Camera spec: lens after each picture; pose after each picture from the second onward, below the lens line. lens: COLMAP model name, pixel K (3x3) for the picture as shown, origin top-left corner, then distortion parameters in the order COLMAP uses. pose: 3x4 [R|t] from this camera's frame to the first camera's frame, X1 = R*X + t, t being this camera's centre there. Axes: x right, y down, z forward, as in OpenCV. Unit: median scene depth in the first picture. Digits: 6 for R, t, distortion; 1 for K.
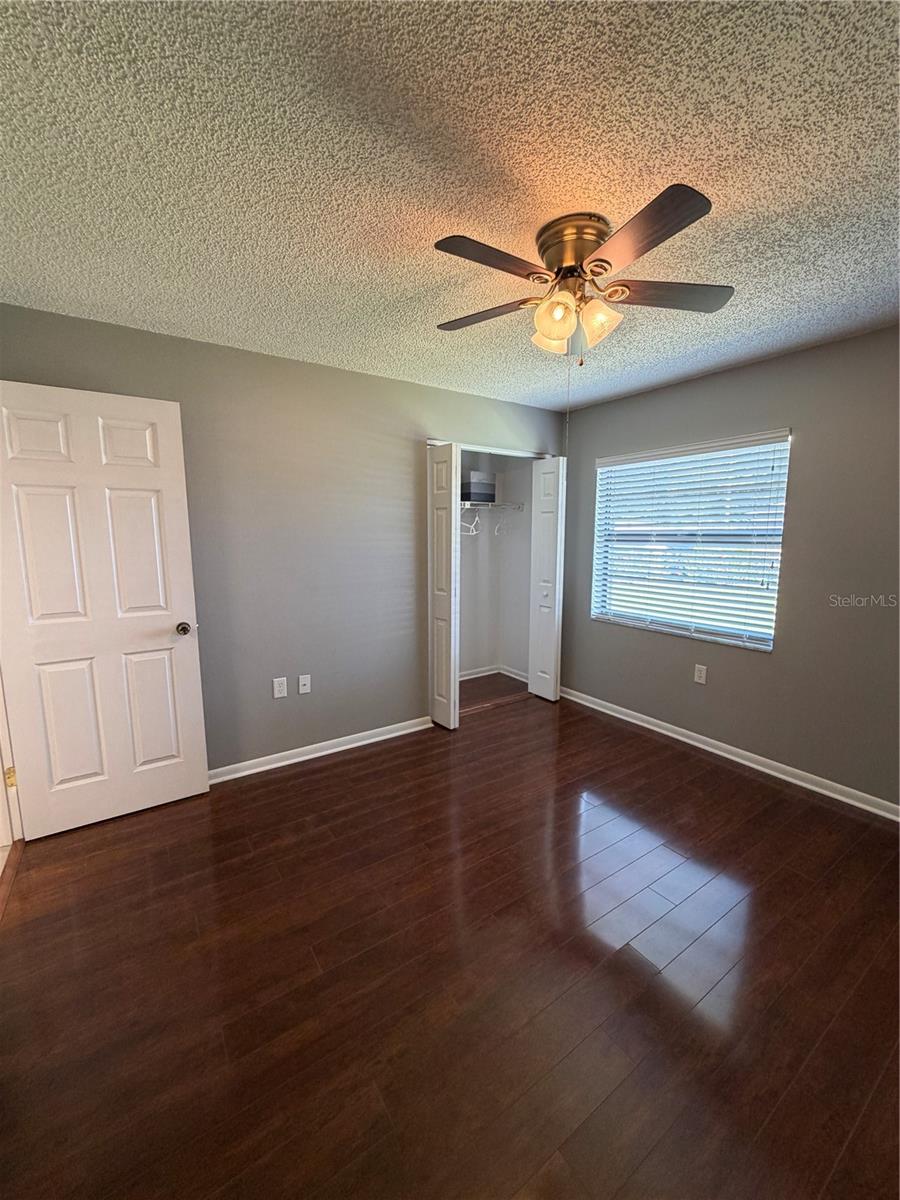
lens RADIAL K [[477.7, 0, 450.4], [0, 477.7, 595.3], [0, 0, 1]] dist [0.000209, 0.000170]
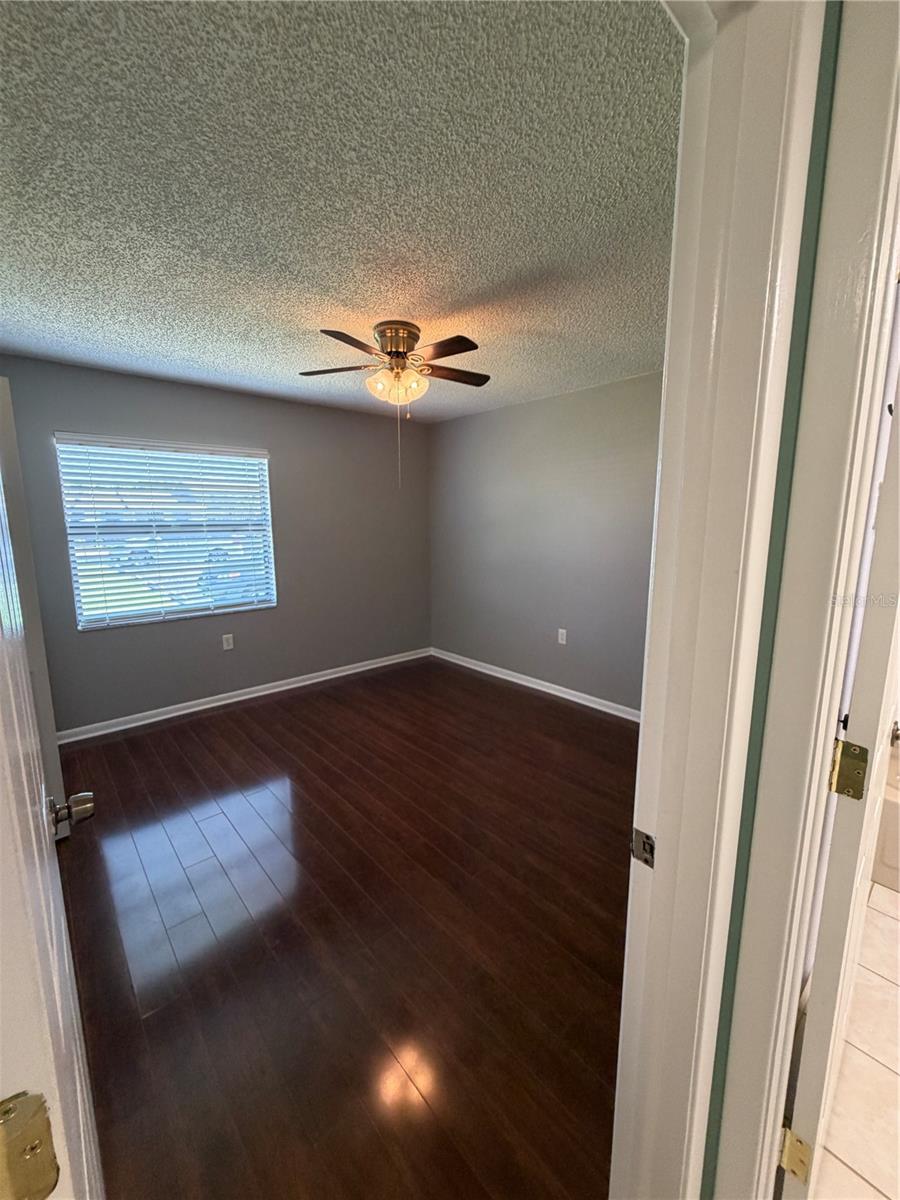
lens RADIAL K [[477.7, 0, 450.4], [0, 477.7, 595.3], [0, 0, 1]] dist [0.000209, 0.000170]
pose [[-0.125974, -0.158867, 0.979230, -0.771004], [0.133848, 0.975346, 0.175456, -0.092877], [-0.982962, 0.153171, -0.101604, 0.615874]]
